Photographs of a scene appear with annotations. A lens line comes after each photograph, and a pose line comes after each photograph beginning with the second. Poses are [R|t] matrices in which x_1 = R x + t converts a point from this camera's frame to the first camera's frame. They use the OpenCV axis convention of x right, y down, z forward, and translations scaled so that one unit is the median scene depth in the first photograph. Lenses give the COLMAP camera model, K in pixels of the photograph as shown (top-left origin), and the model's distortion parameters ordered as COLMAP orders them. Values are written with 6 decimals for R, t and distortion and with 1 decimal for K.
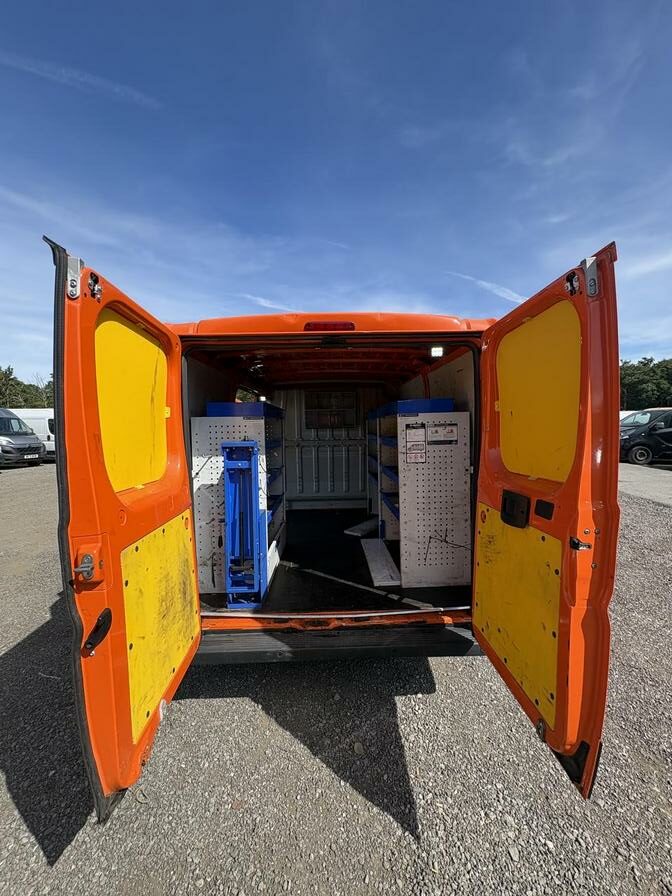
lens RADIAL K [[364.7, 0, 329.3], [0, 364.7, 433.5], [0, 0, 1]] dist [-0.004287, 0.001506]
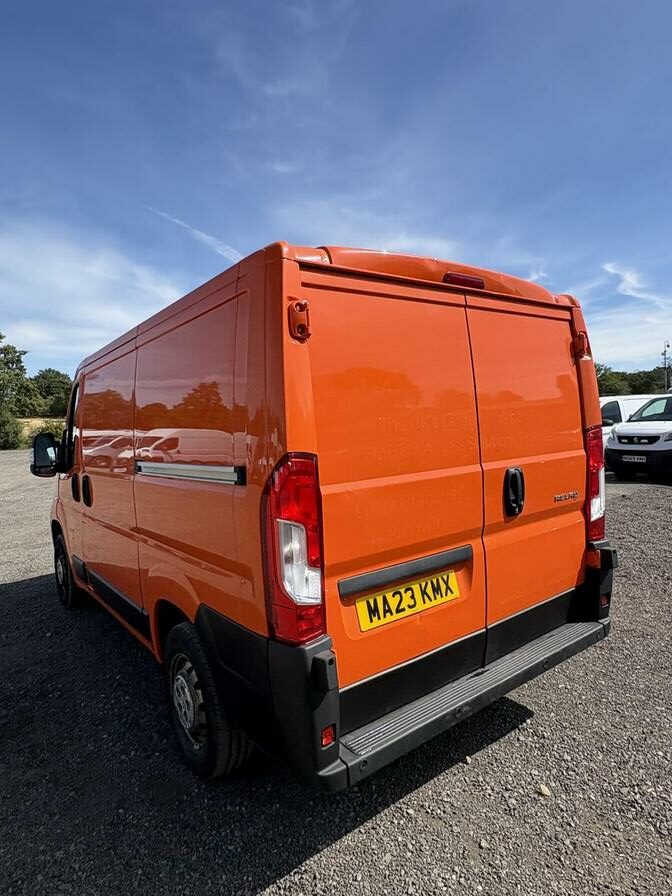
lens RADIAL K [[540.9, 0, 348.4], [0, 540.9, 451.0], [0, 0, 1]] dist [0.007957, -0.000269]
pose [[0.797474, -0.058608, 0.600500, -0.856616], [0.057759, 0.998116, 0.020709, 0.027315], [-0.600582, 0.018169, 0.799357, 0.221038]]
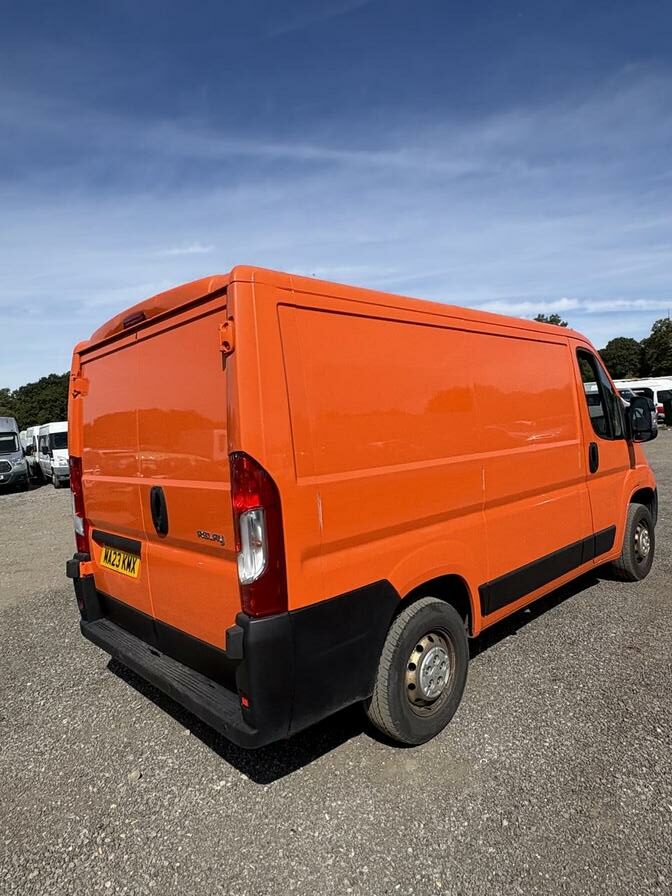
lens RADIAL K [[540.9, 0, 335.1], [0, 540.9, 450.3], [0, 0, 1]] dist [0.007957, -0.000269]
pose [[0.666280, 0.002959, -0.745695, 1.251289], [0.040258, 0.998391, 0.039932, -0.005011], [0.744614, -0.056626, 0.665089, 0.432471]]
